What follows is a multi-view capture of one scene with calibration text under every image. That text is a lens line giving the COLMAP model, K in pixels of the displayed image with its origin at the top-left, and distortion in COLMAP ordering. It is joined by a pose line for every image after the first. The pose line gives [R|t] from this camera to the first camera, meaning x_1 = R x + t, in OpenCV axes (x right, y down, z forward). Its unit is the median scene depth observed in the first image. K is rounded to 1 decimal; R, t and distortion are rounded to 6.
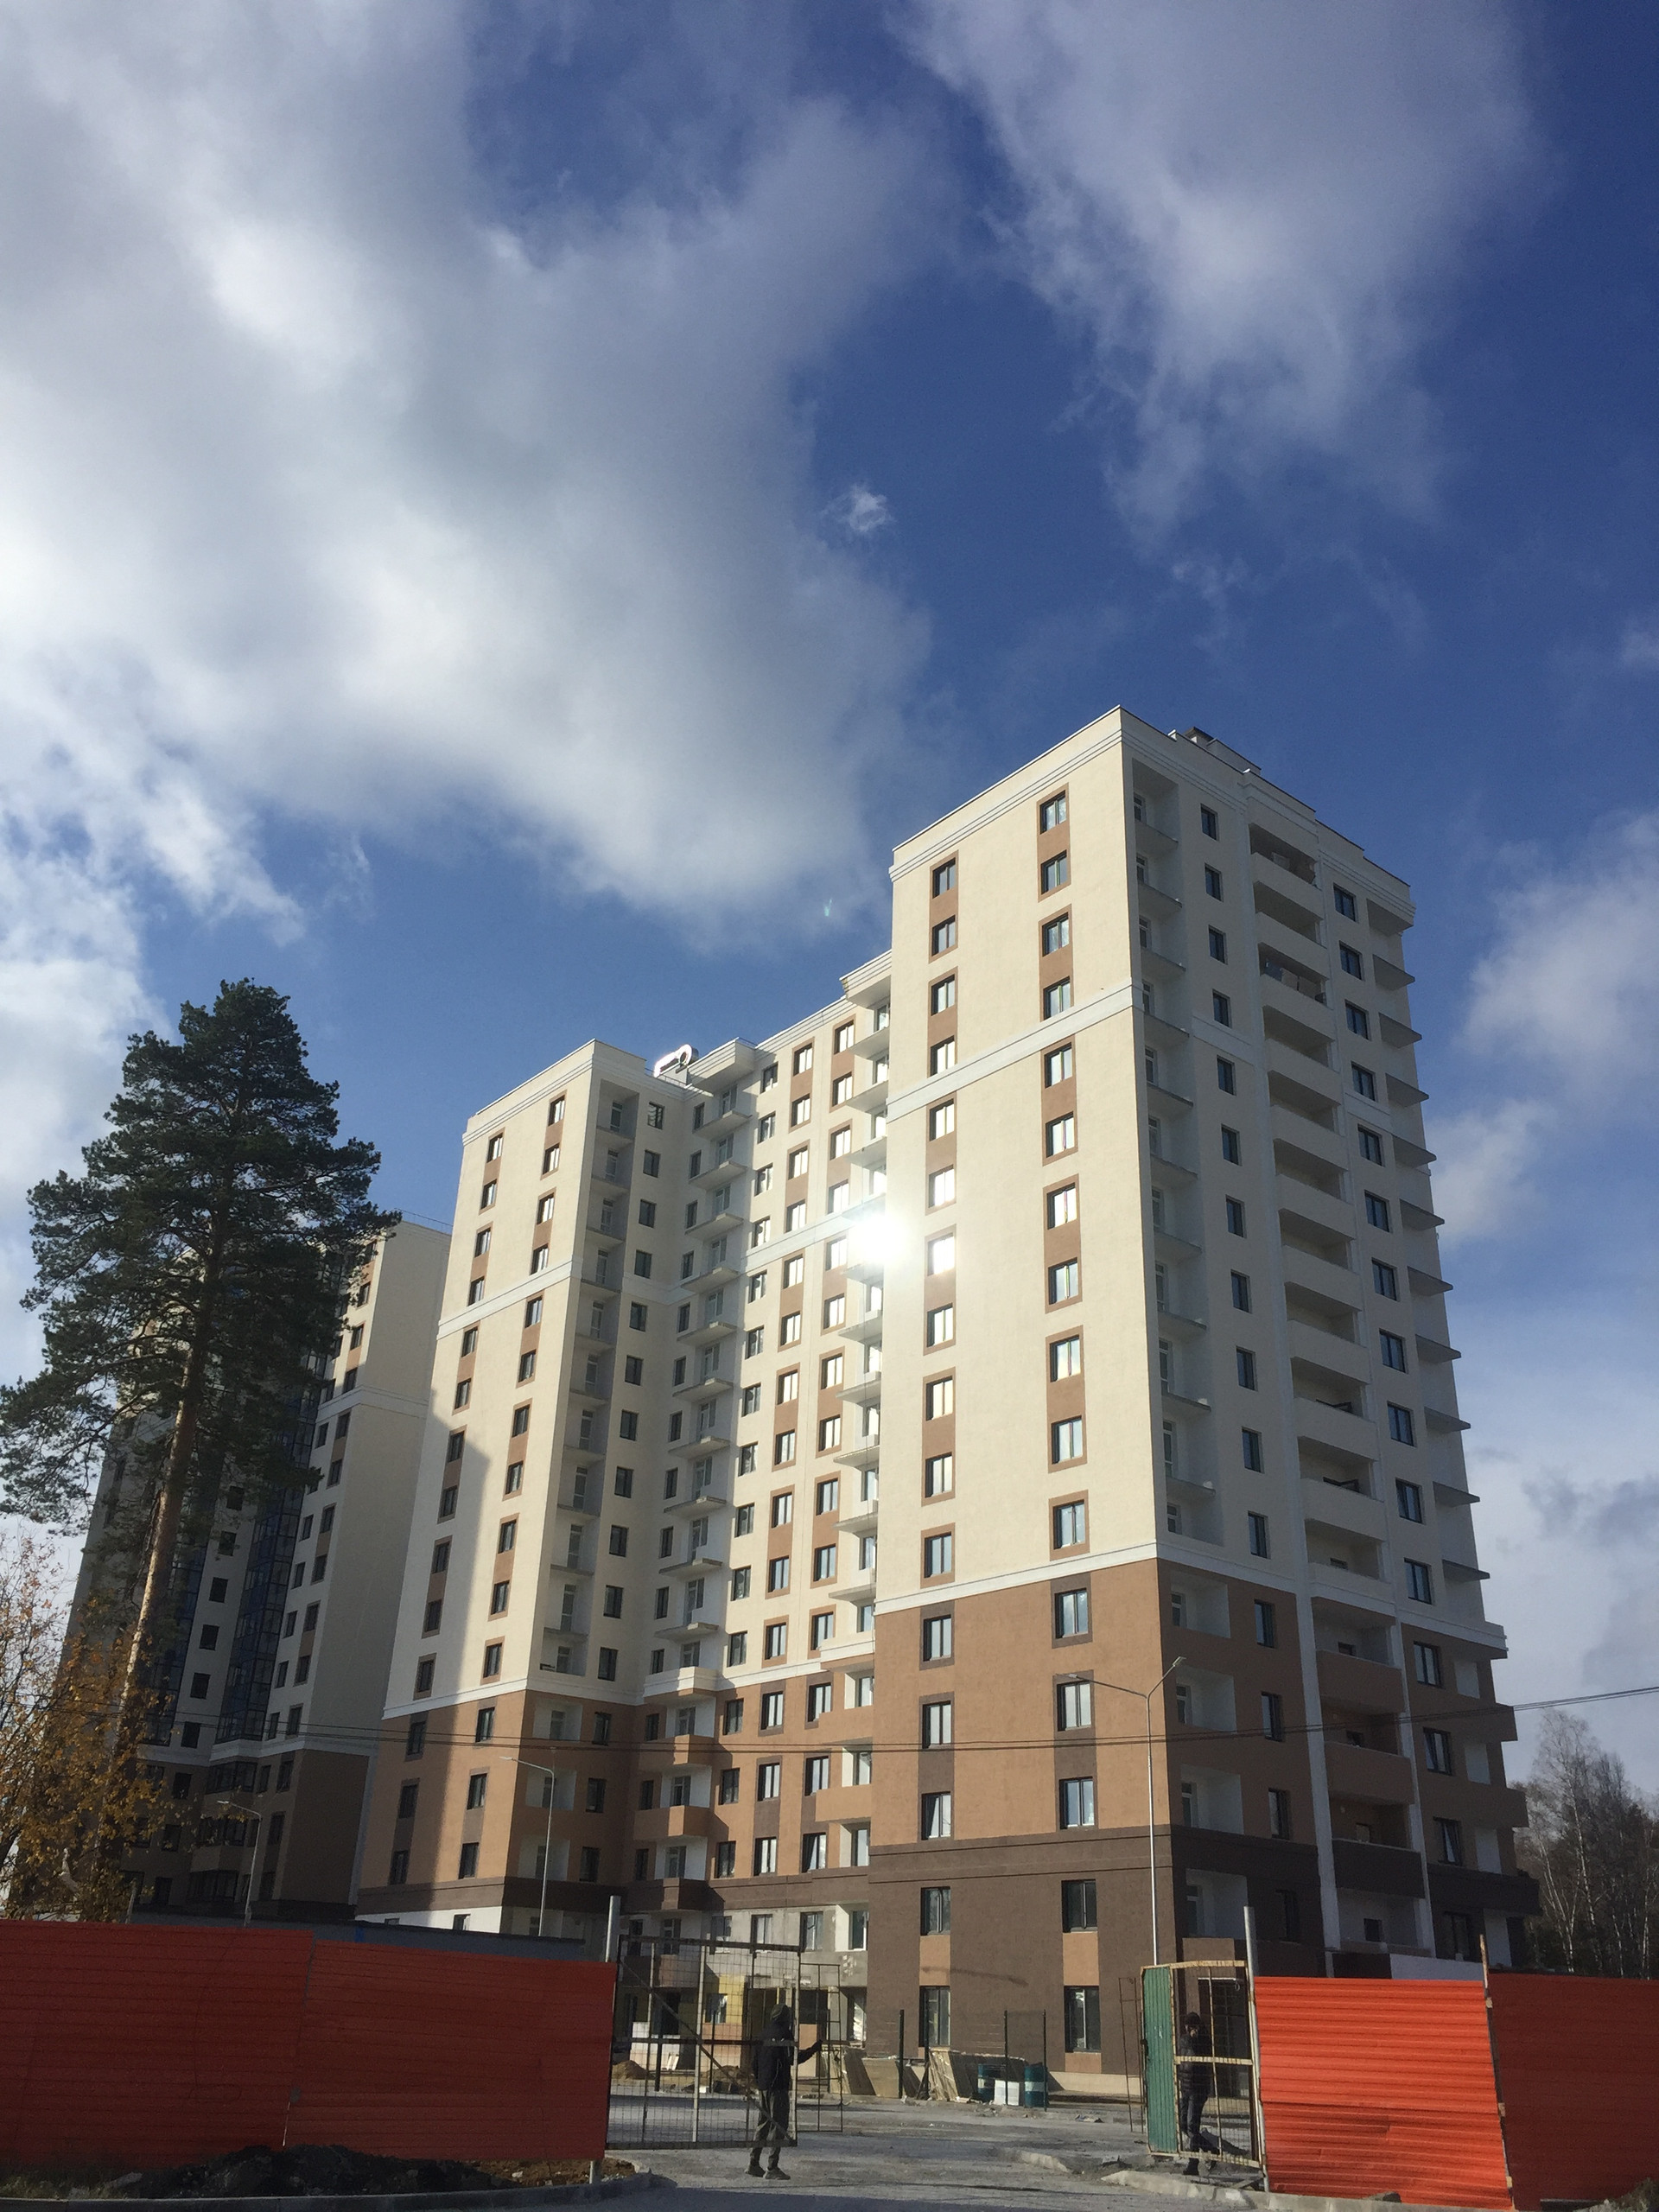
lens RADIAL K [[1858.3, 0, 836.7], [0, 1858.3, 1097.2], [0, 0, 1]] dist [0.087084, -0.092610]
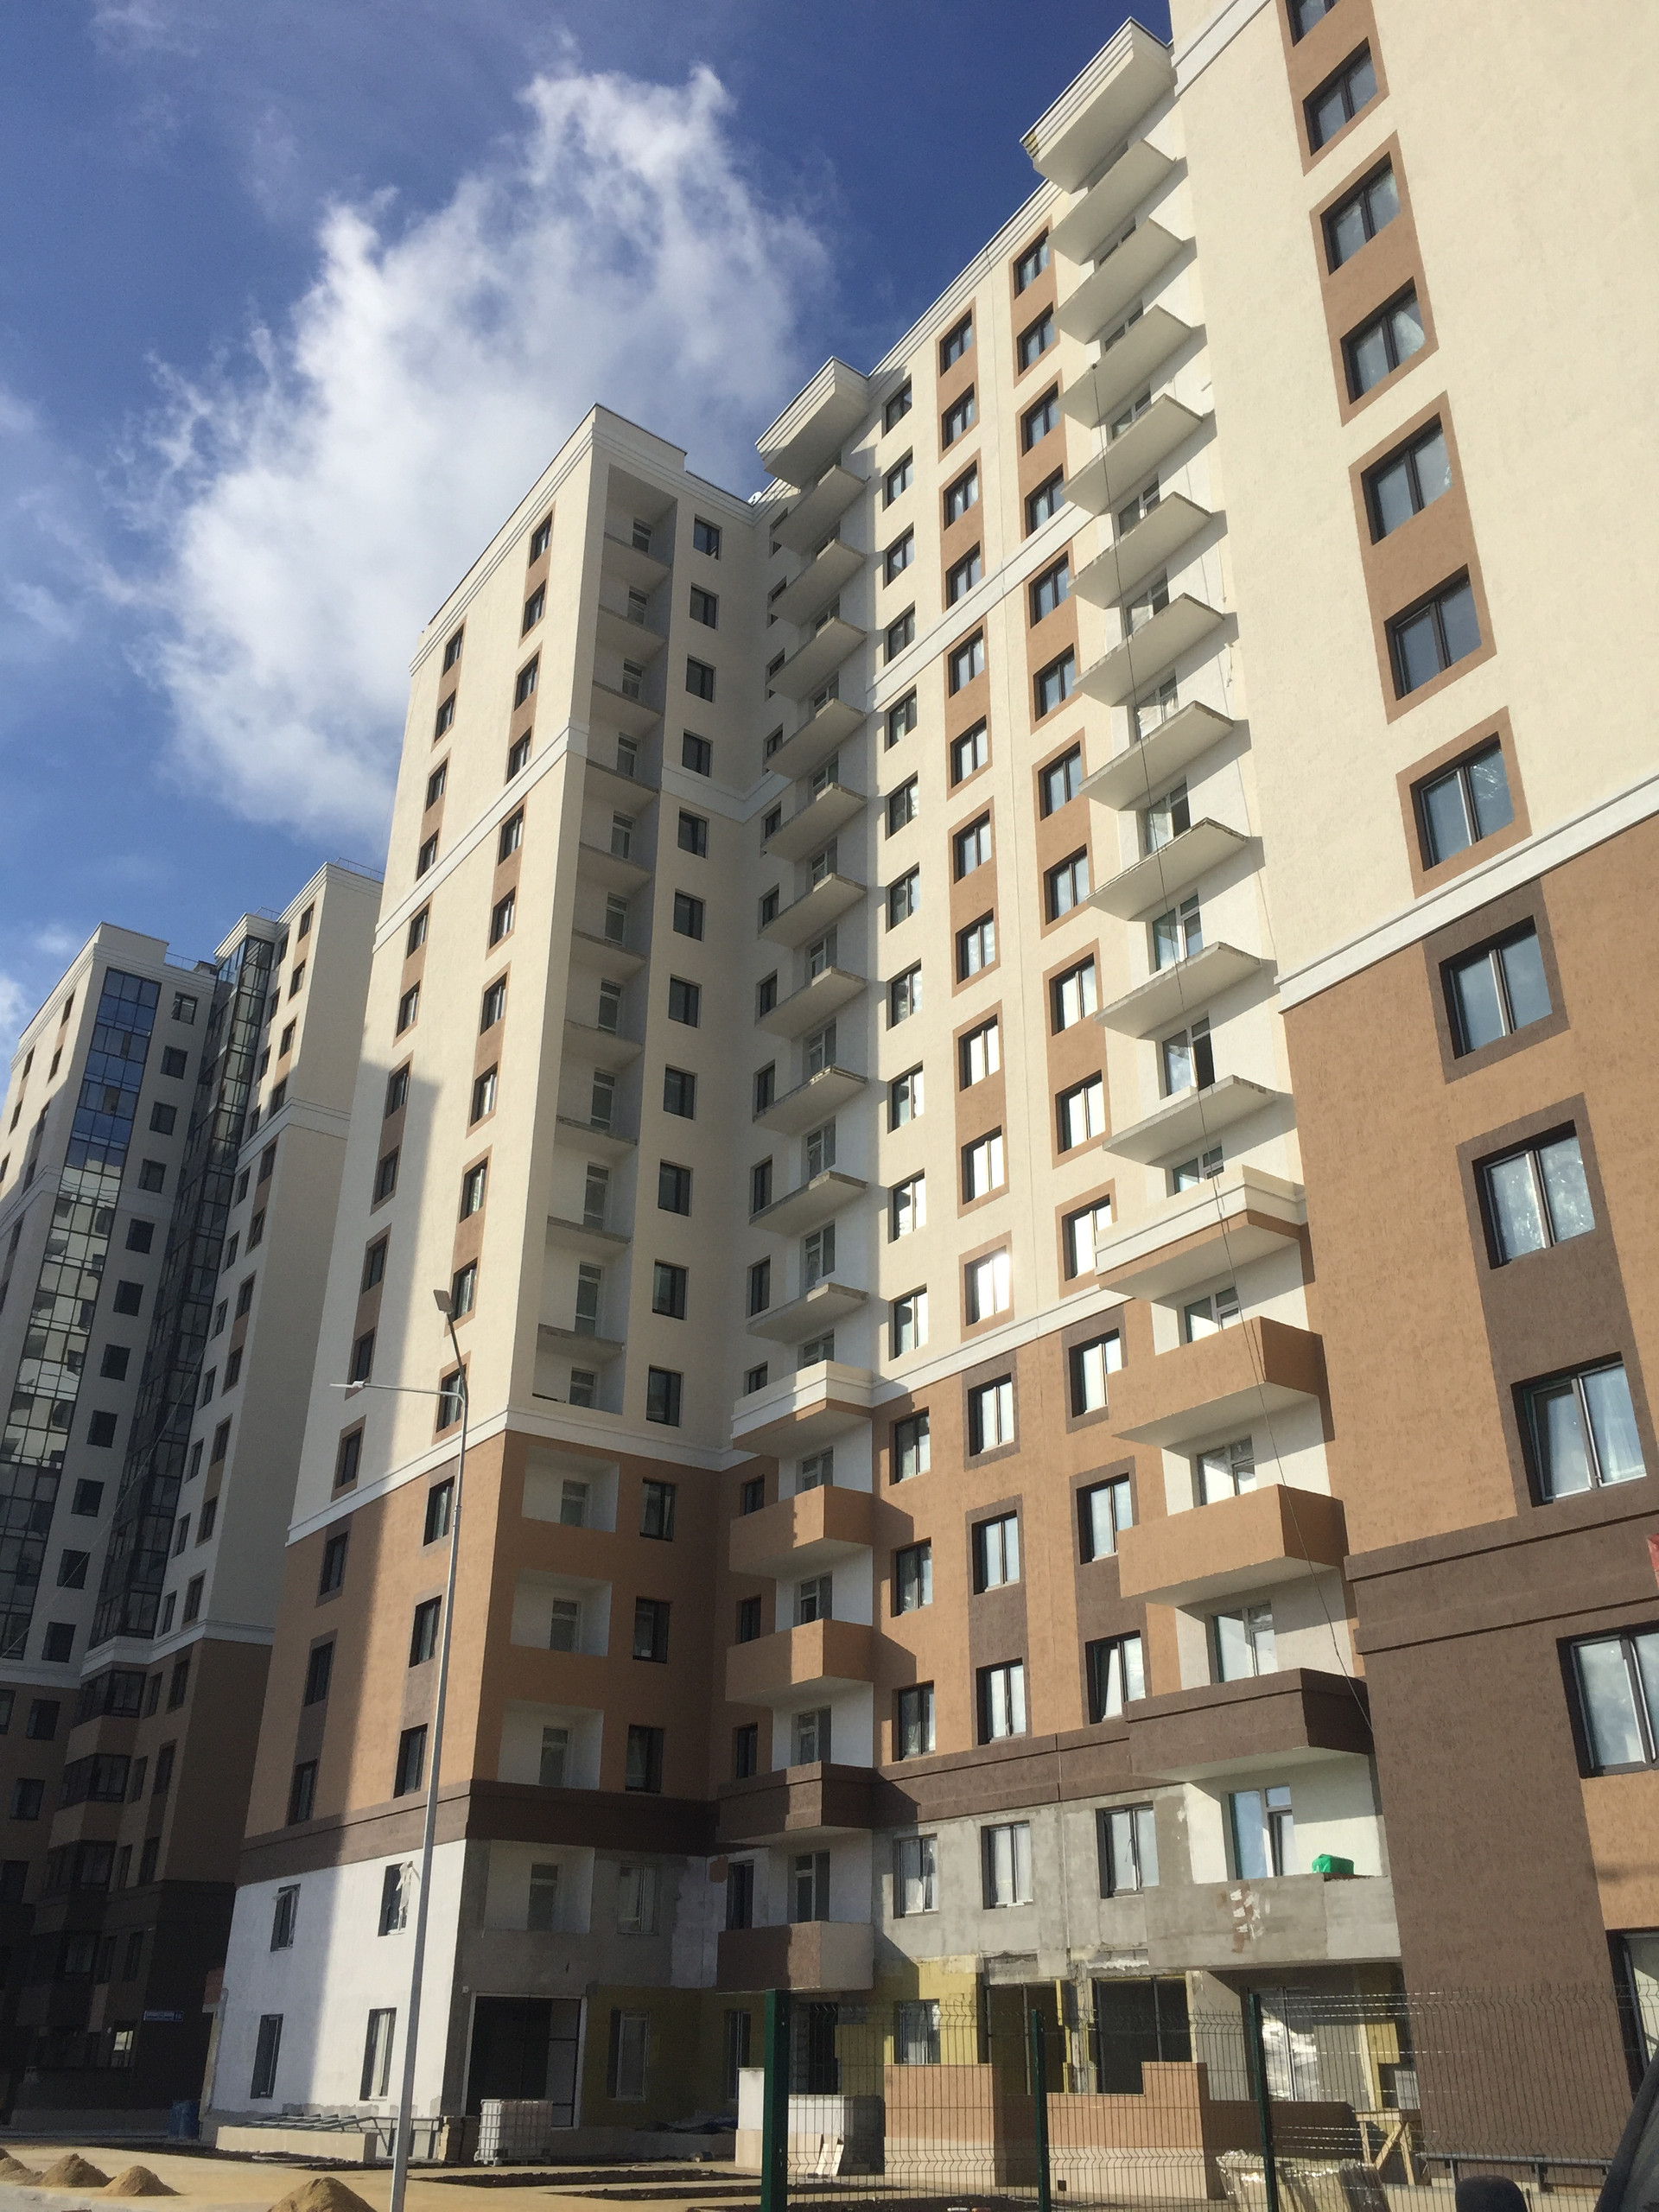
lens RADIAL K [[1858.3, 0, 845.2], [0, 1858.3, 1095.8], [0, 0, 1]] dist [0.087084, -0.092610]
pose [[0.997352, -0.056409, -0.045913, -0.044161], [0.055715, 0.998314, -0.016248, 0.244719], [0.046752, 0.013647, 0.998813, 0.501772]]
